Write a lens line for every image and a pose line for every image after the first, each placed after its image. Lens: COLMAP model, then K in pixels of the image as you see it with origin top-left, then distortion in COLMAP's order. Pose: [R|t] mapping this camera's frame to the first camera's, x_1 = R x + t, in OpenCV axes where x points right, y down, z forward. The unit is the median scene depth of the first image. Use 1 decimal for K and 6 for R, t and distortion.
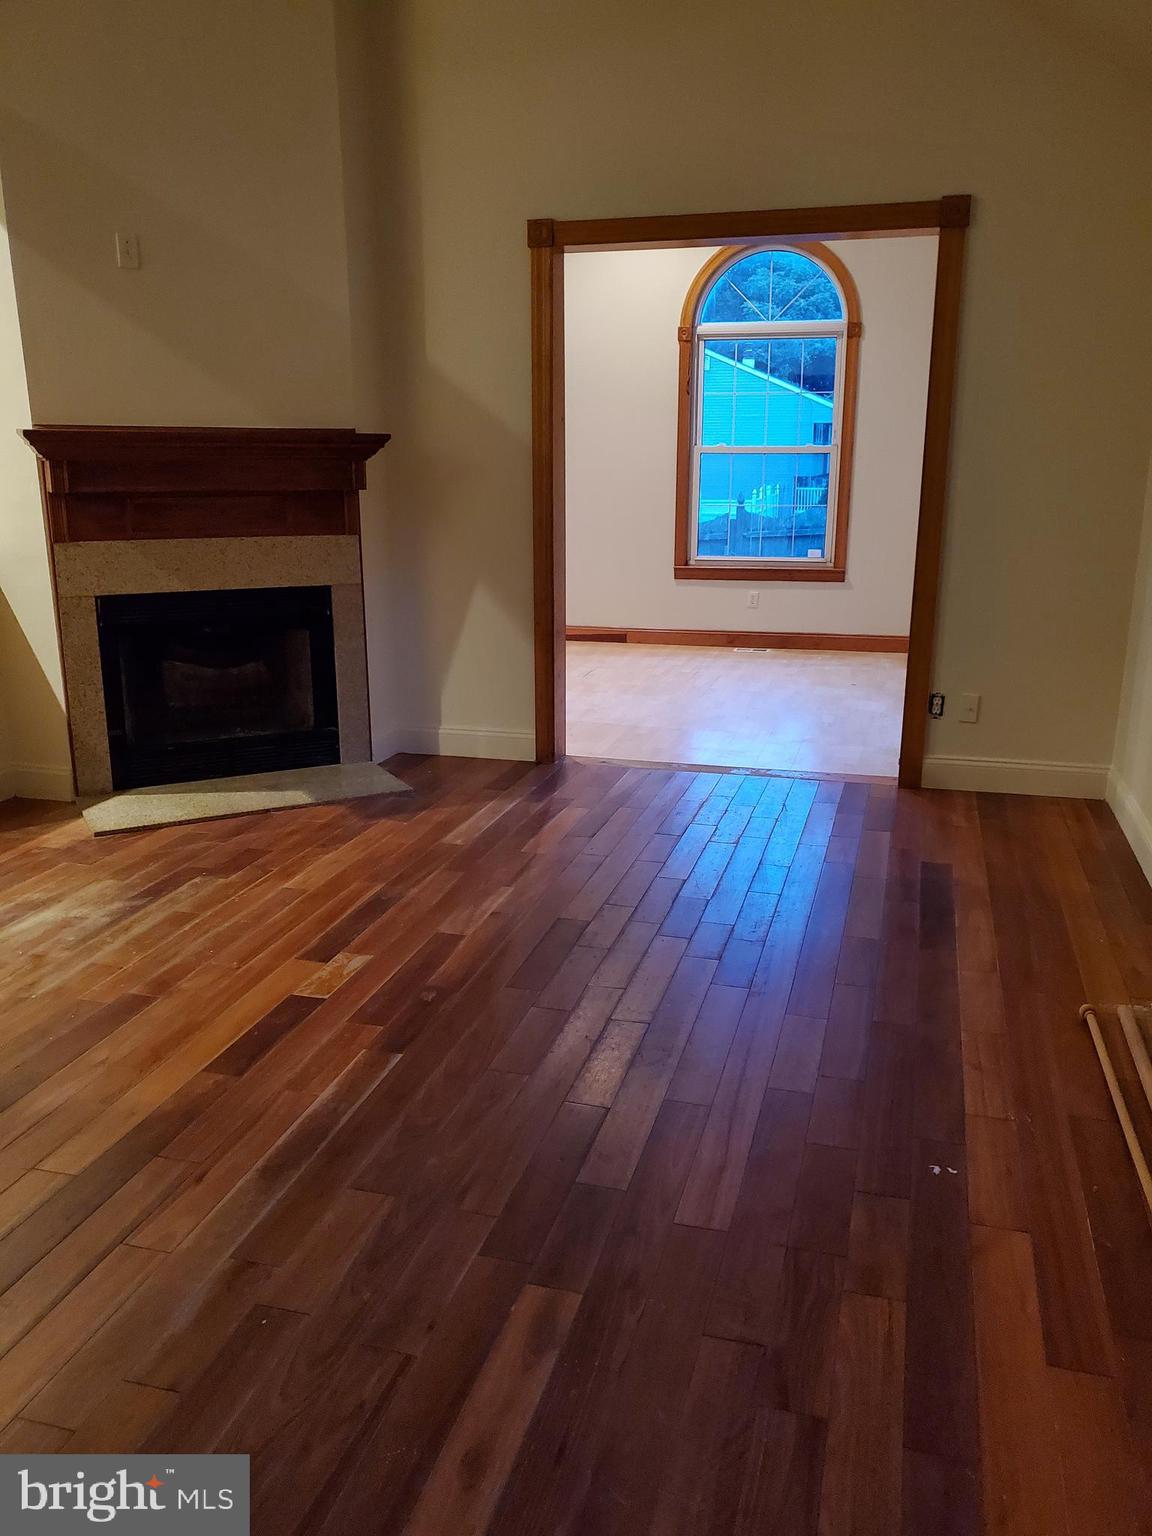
lens RADIAL K [[1200.6, 0, 575.0], [0, 1200.6, 763.4], [0, 0, 1]] dist [0.021697, -0.027622]
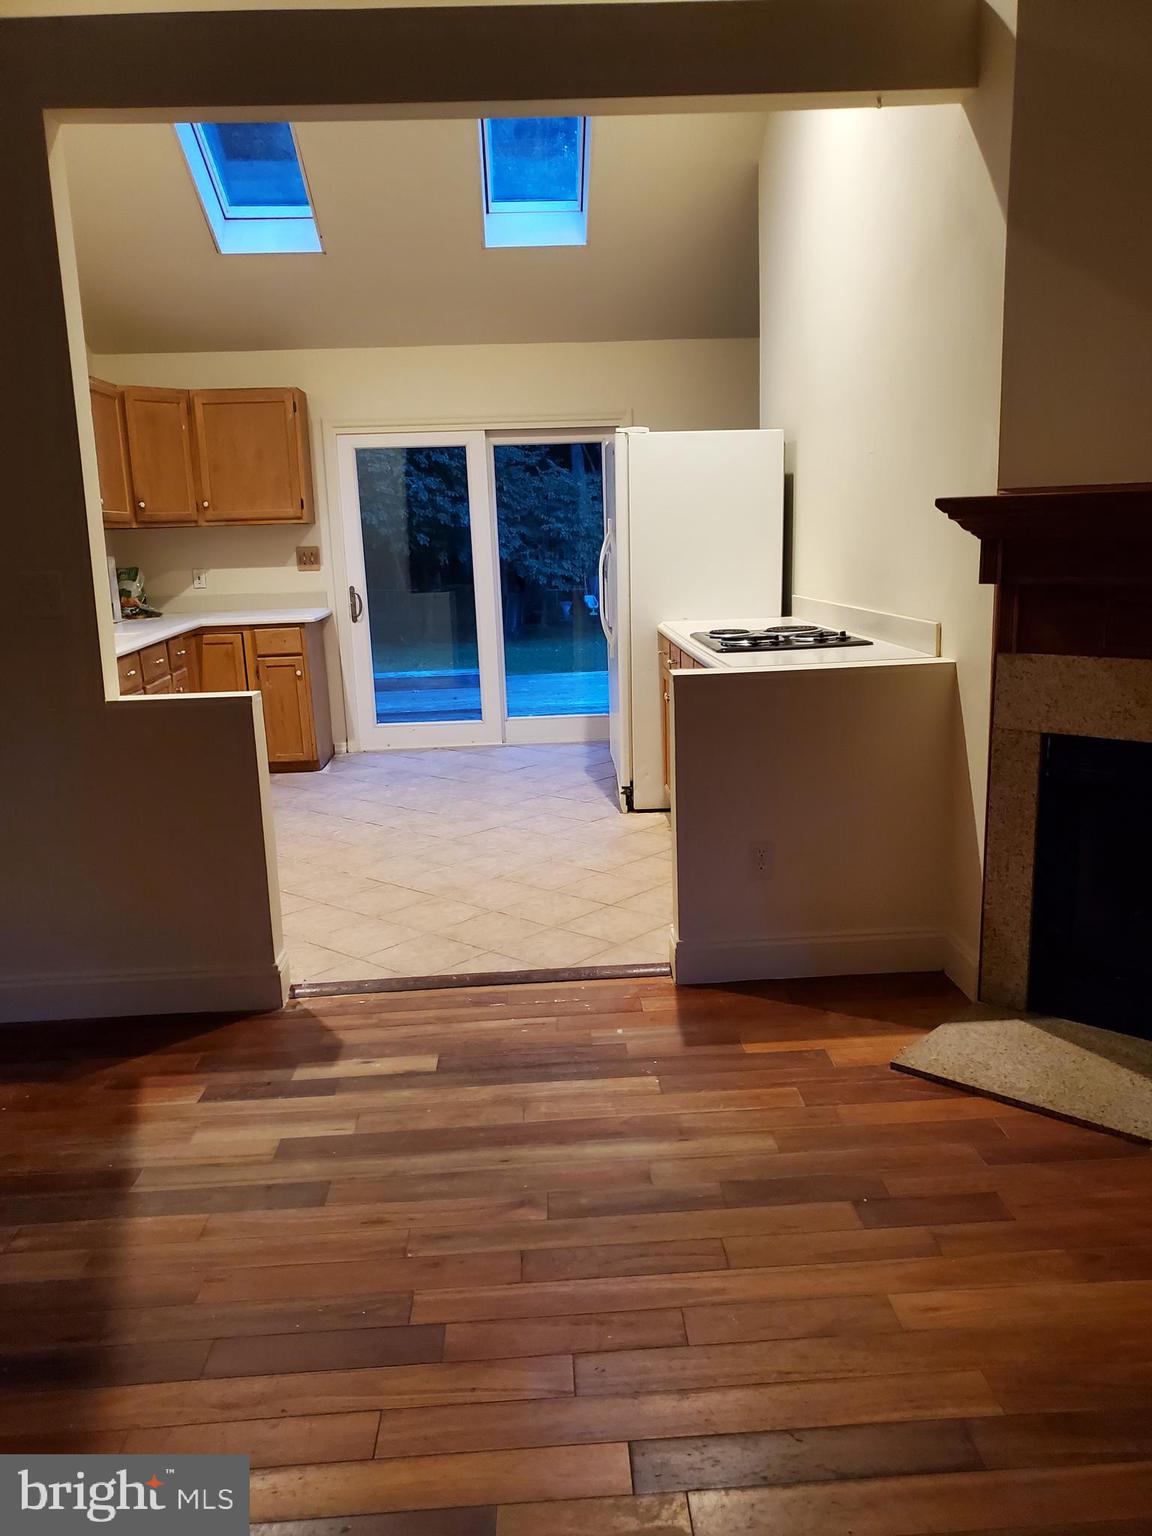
lens RADIAL K [[1200.6, 0, 576.0], [0, 1200.6, 775.5], [0, 0, 1]] dist [0.021697, -0.027622]
pose [[0.323279, 0.178943, -0.929231, 0.163787], [-0.208860, 0.971235, 0.114369, -0.145018], [0.922967, 0.157106, 0.351354, 0.543318]]
